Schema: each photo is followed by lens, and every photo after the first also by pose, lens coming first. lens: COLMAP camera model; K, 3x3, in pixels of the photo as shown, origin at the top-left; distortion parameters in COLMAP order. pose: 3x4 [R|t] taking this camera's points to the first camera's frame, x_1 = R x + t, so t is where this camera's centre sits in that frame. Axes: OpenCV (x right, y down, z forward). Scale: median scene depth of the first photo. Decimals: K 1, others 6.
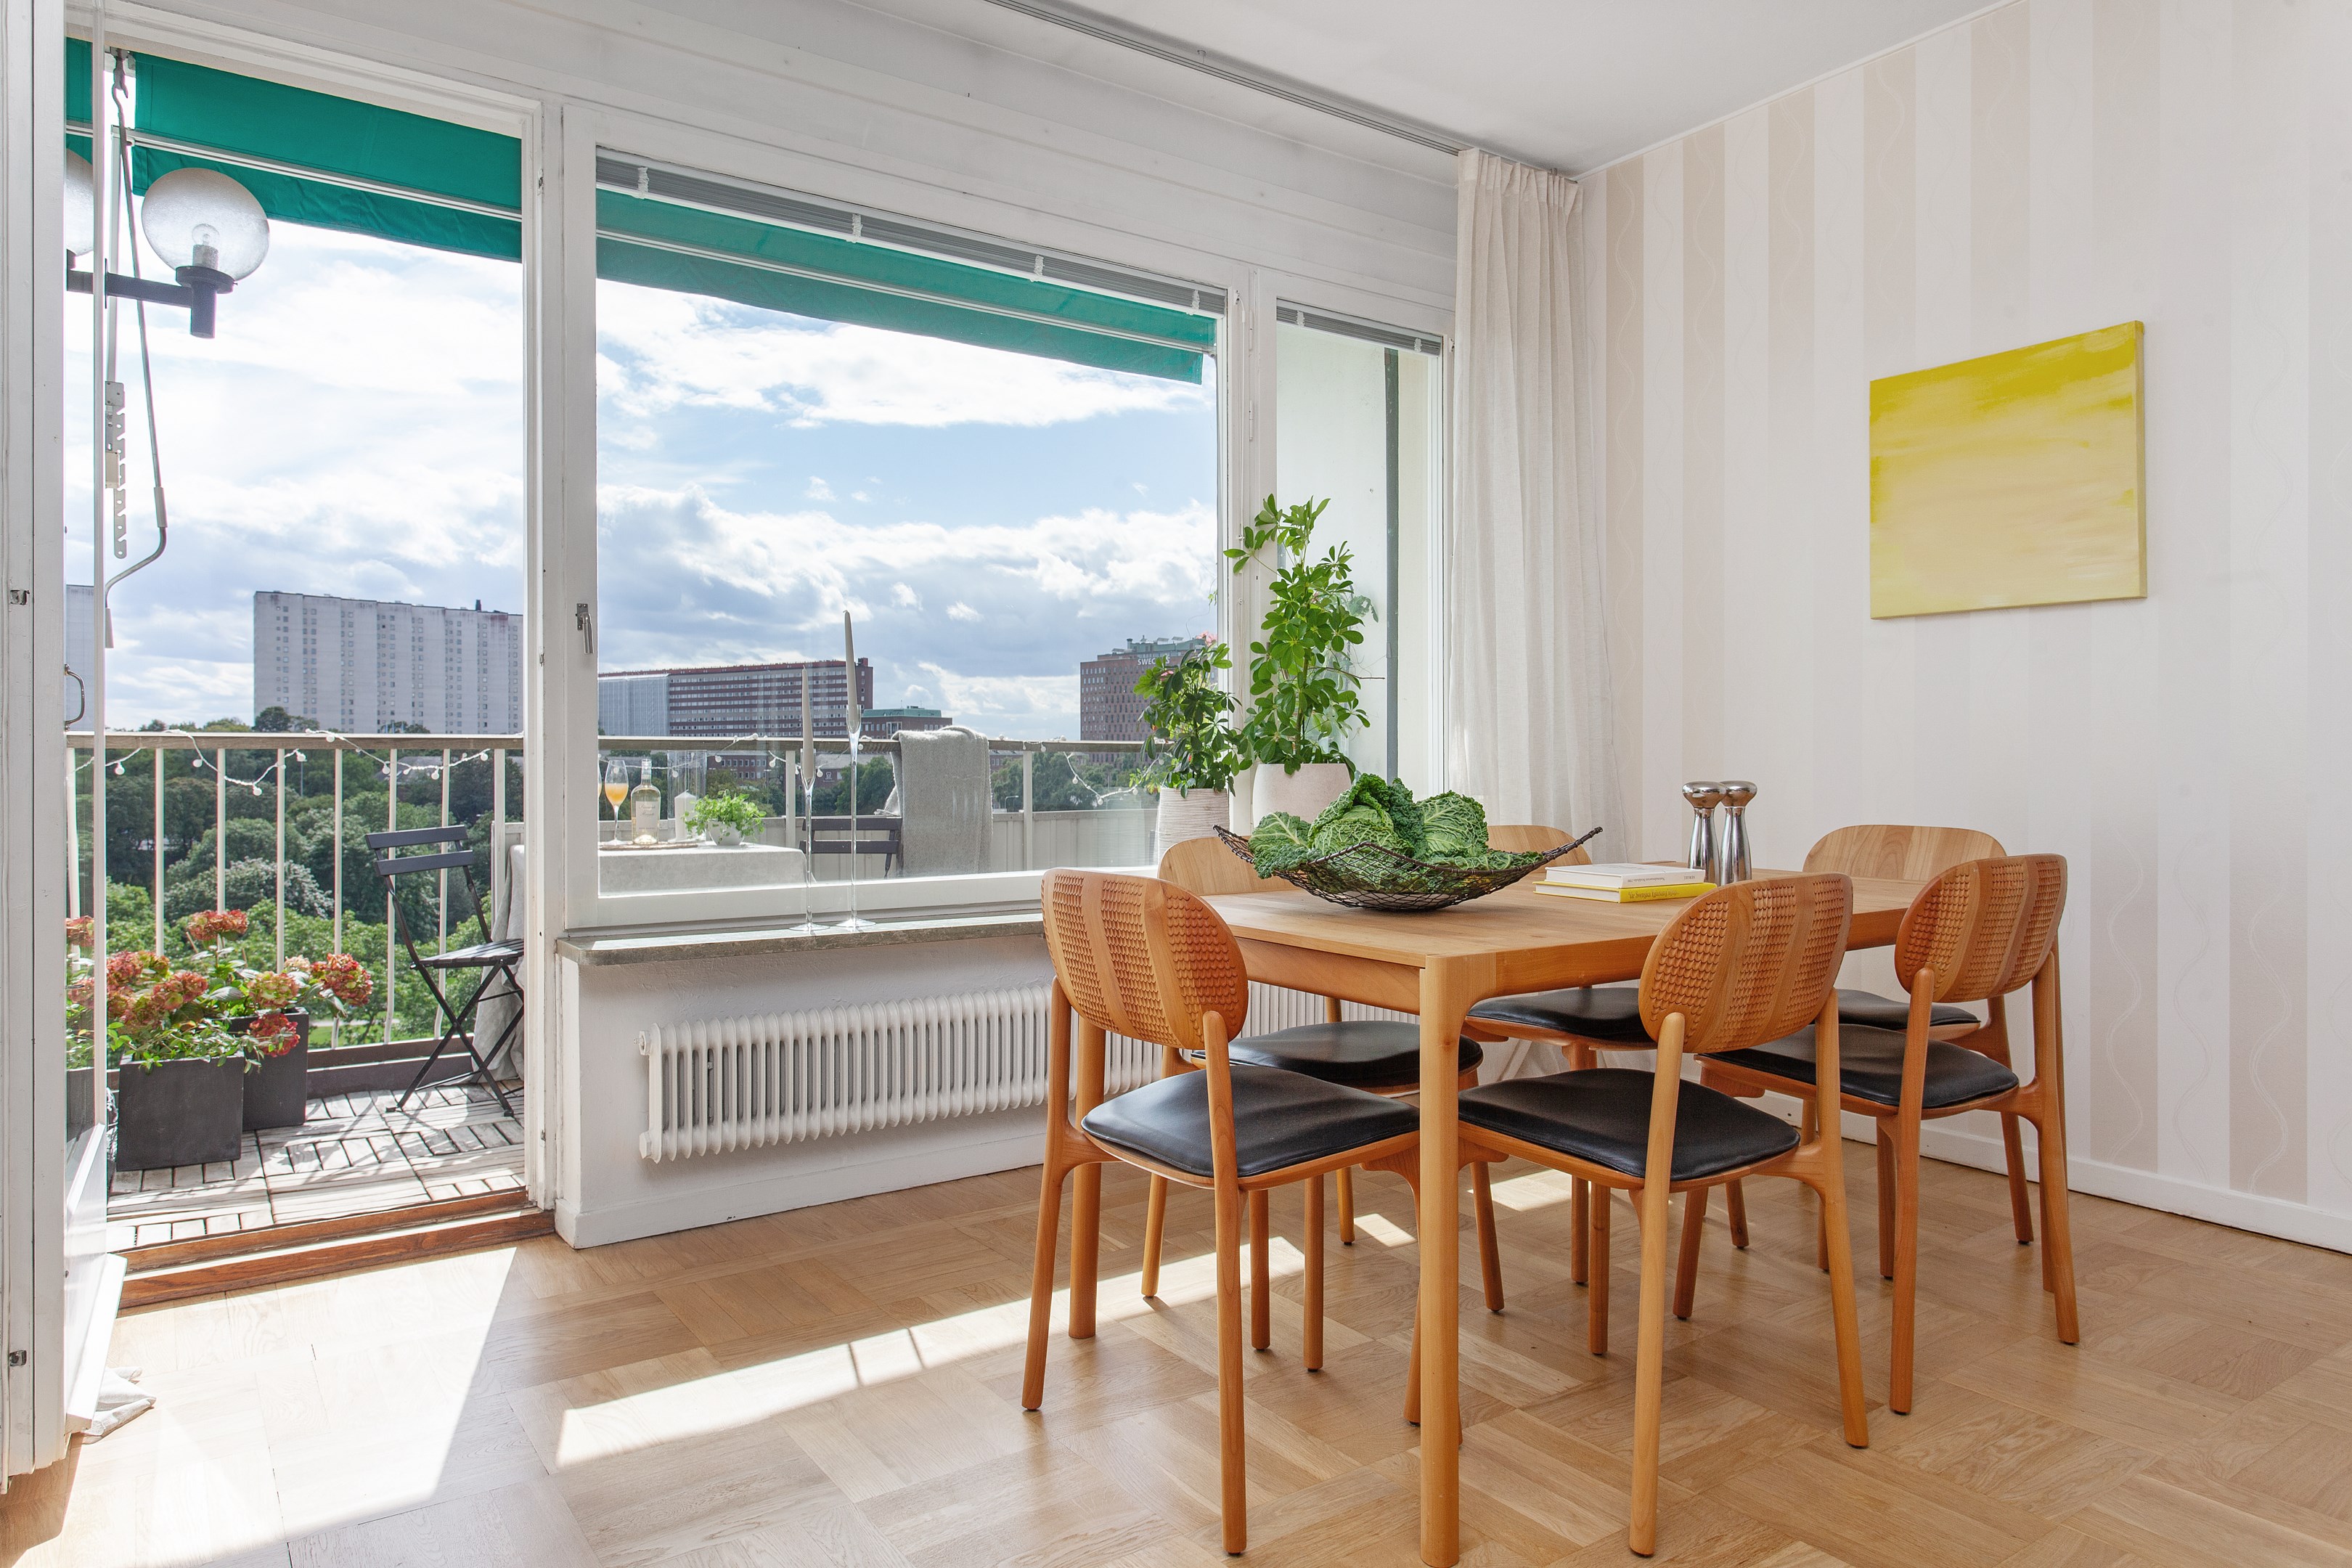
lens RADIAL K [[1358.6, 0, 1117.1], [0, 1358.6, 766.7], [0, 0, 1]] dist [-0.022090, -0.002127]
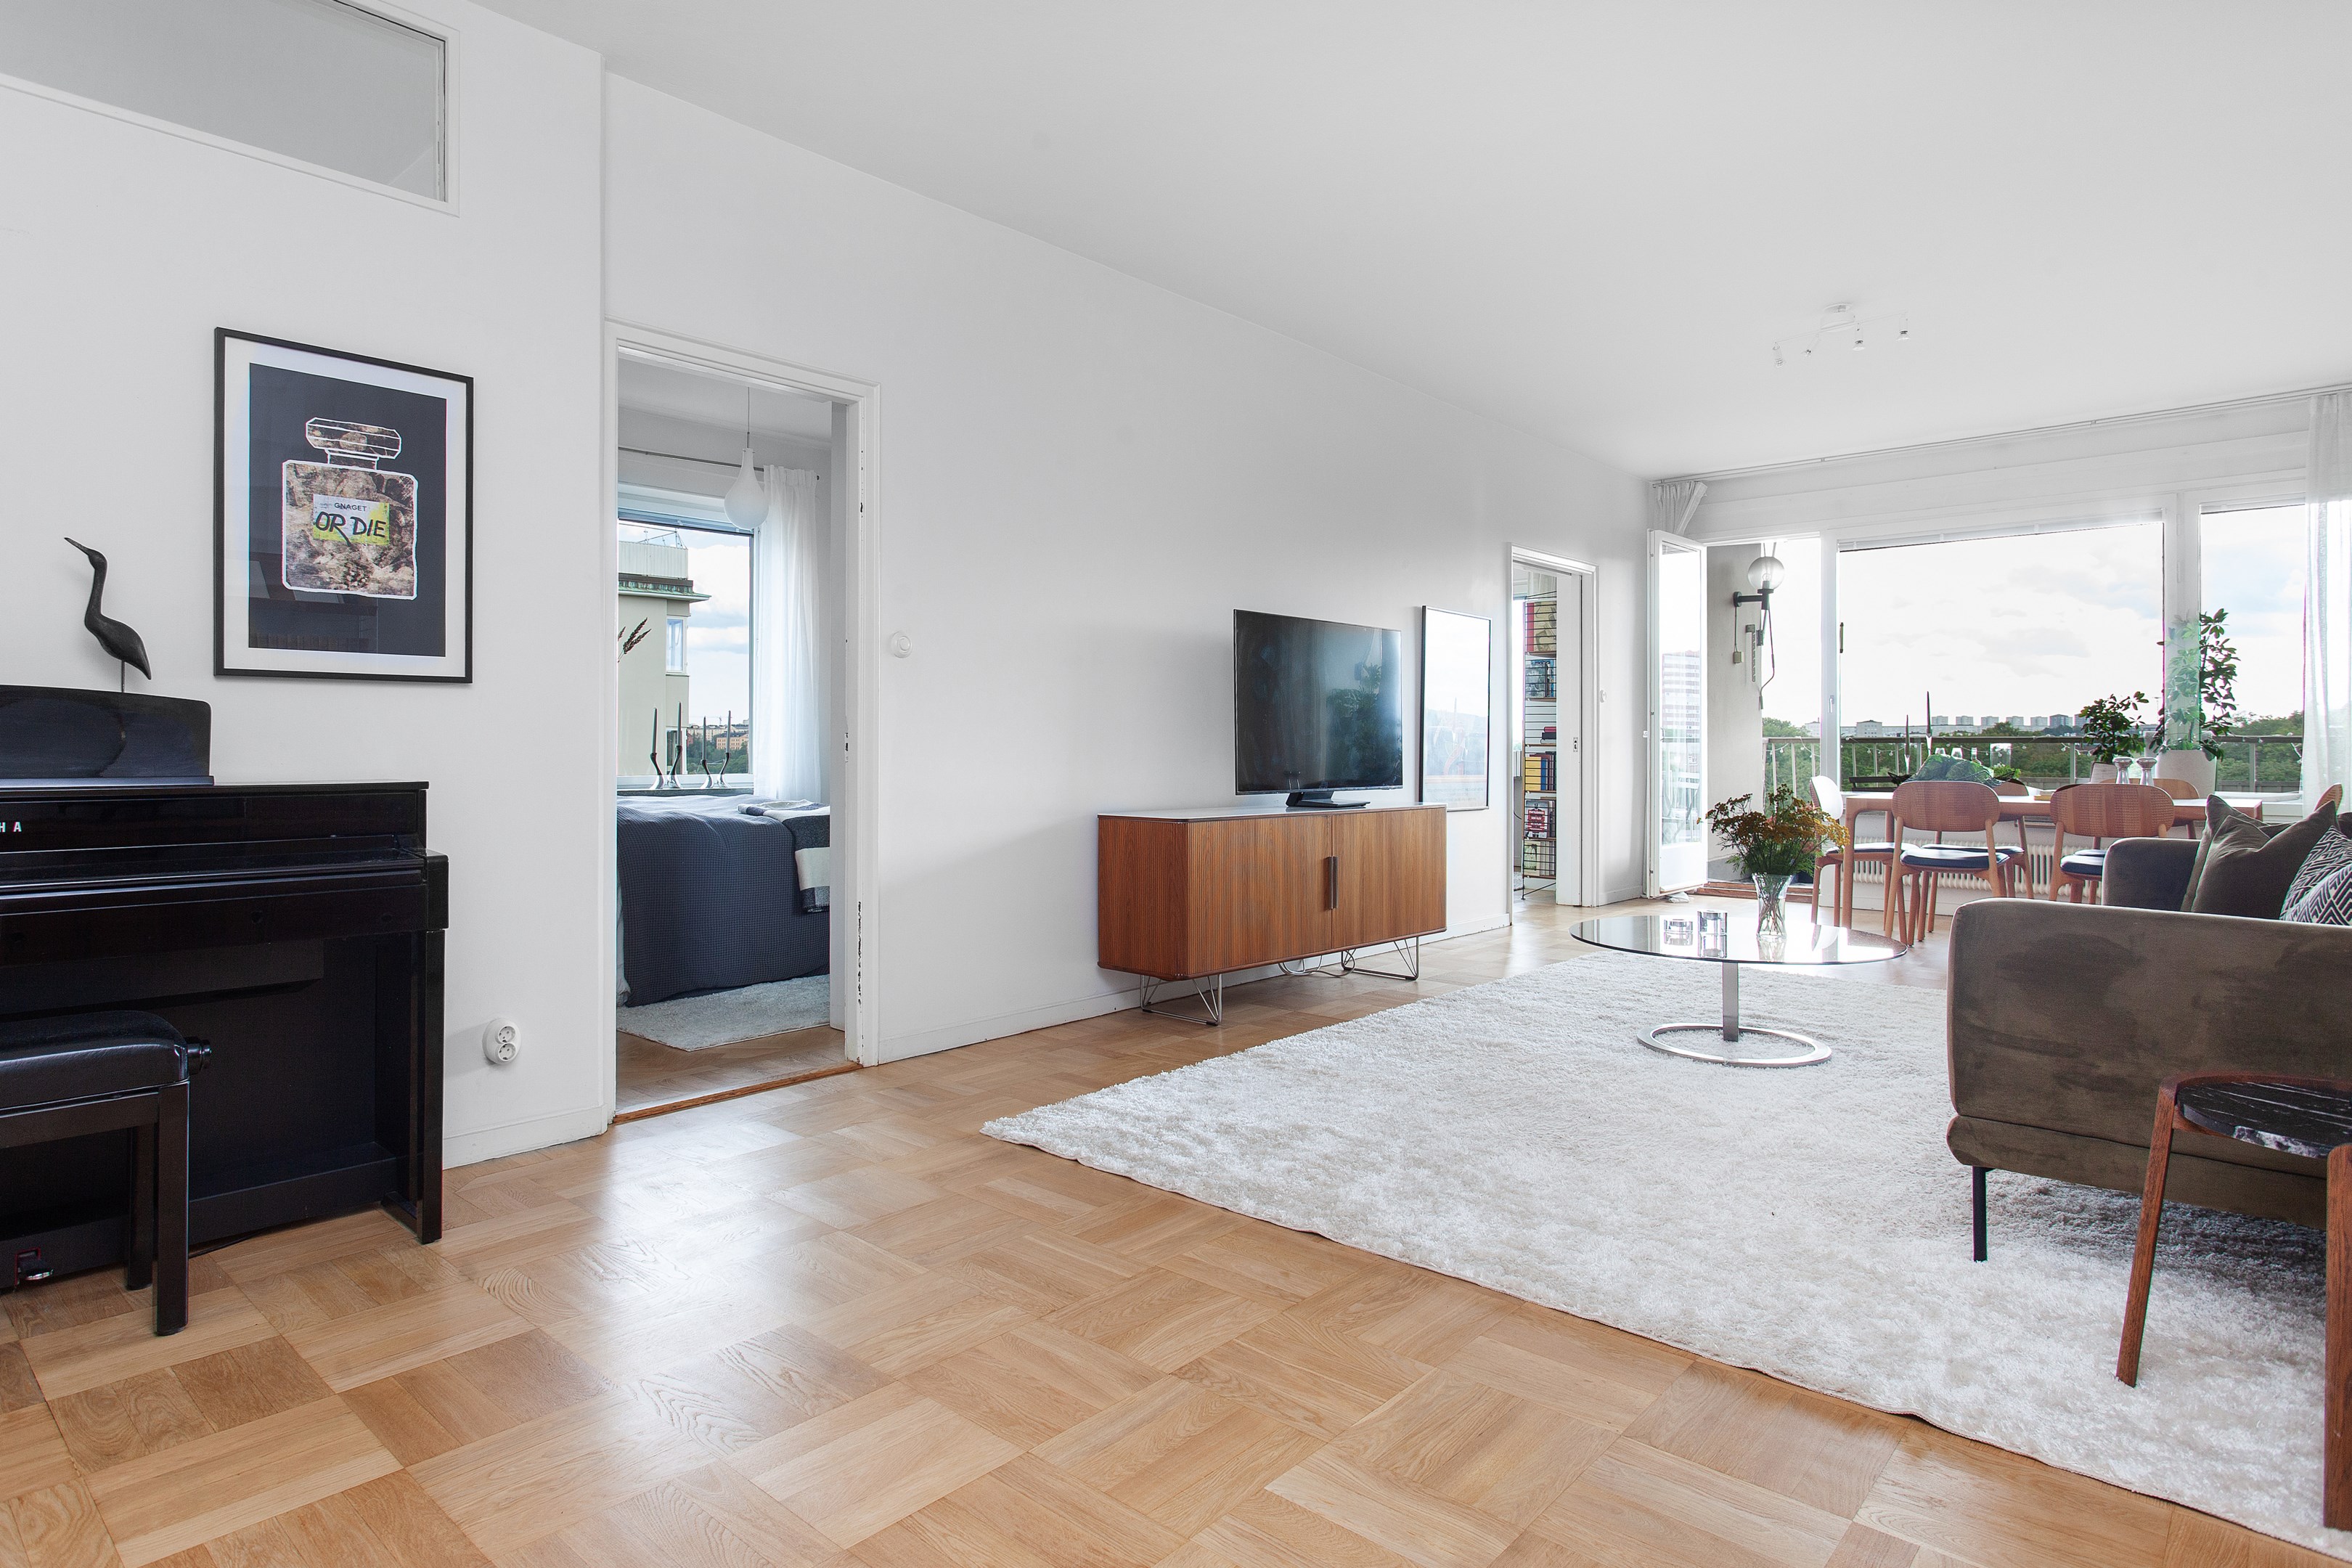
lens RADIAL K [[1239.3, 0, 1110.4], [0, 1239.3, 743.4], [0, 0, 1]] dist [0.001191, 0.001255]
pose [[0.157222, -0.001983, -0.987561, 1.896220], [-0.003989, 0.999989, -0.002643, -0.001079], [0.987555, 0.004355, 0.157213, -0.933050]]
